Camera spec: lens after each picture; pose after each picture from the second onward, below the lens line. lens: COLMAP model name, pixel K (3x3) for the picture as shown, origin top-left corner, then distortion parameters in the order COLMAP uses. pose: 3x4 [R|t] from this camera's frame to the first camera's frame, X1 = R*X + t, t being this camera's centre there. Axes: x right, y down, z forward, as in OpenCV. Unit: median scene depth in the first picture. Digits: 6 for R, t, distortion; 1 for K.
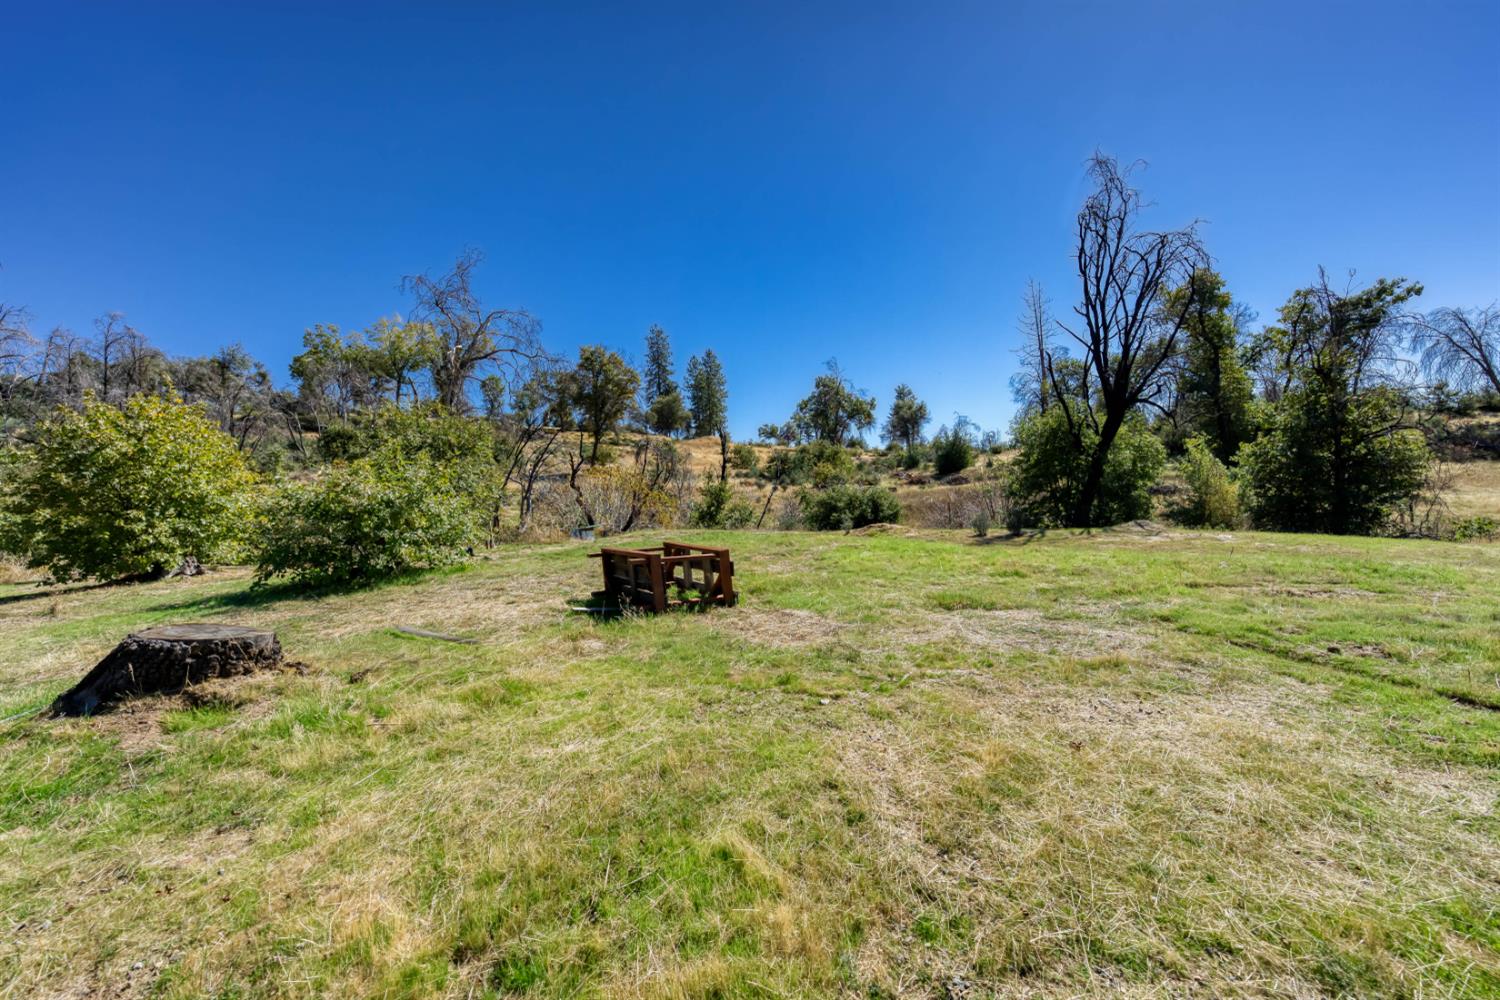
lens RADIAL K [[594.2, 0, 744.0], [0, 594.2, 498.3], [0, 0, 1]] dist [0.016126, 0.001028]
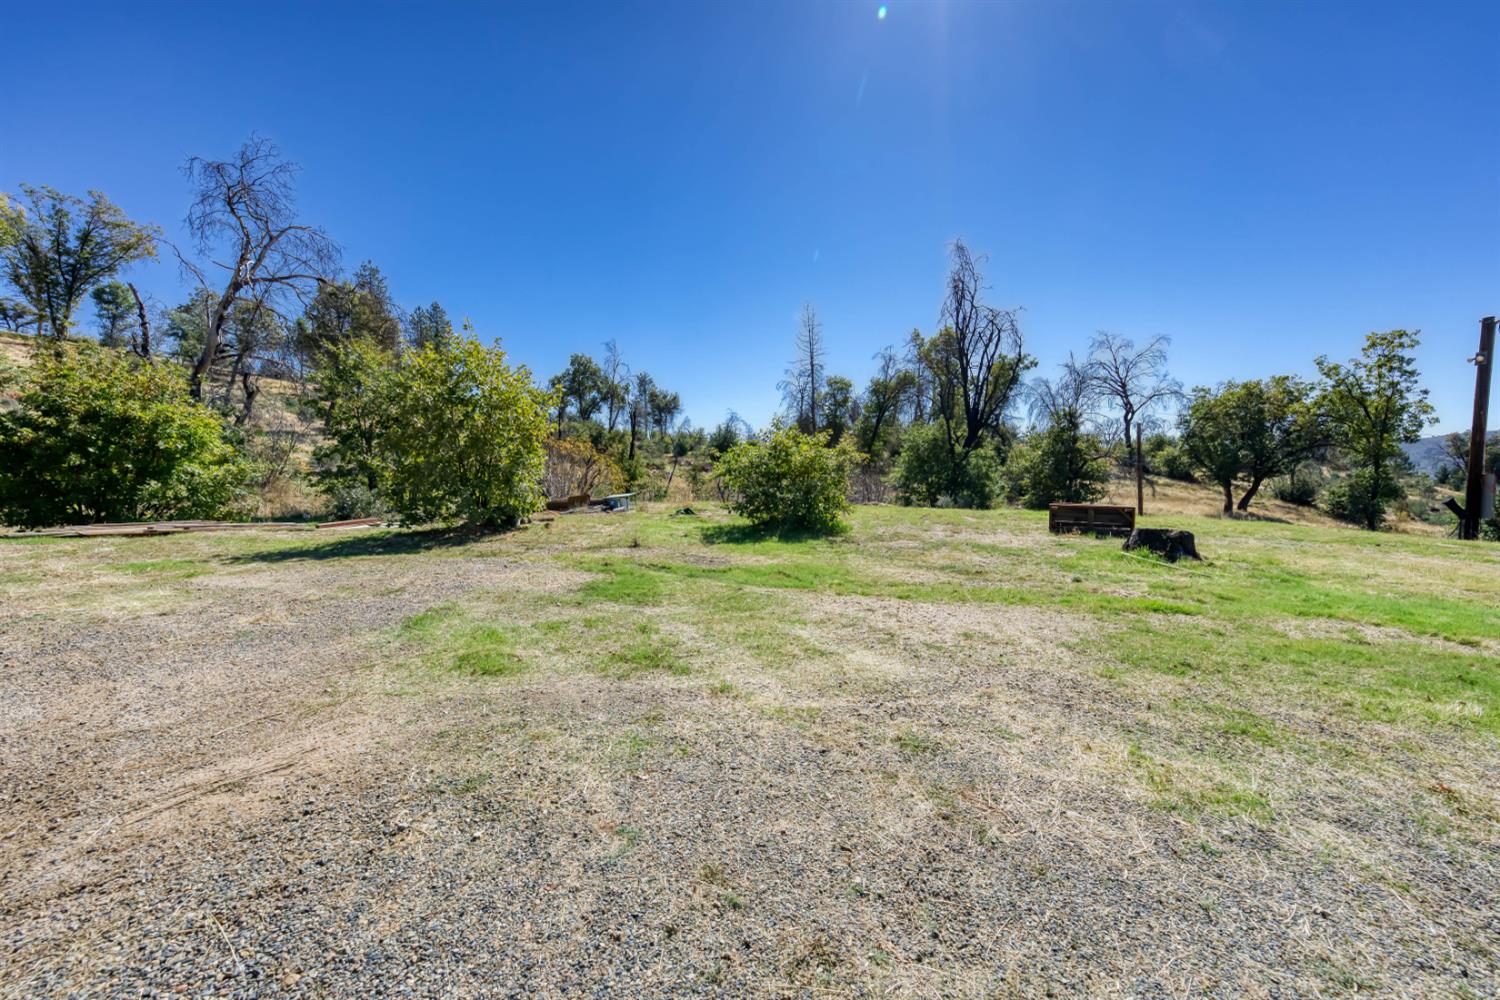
lens RADIAL K [[594.2, 0, 743.4], [0, 594.2, 493.7], [0, 0, 1]] dist [0.016126, 0.001028]
pose [[0.891426, 0.045396, 0.450886, -0.101127], [-0.053920, 0.998527, 0.006070, 0.006393], [-0.449947, -0.029723, 0.892561, -0.006182]]
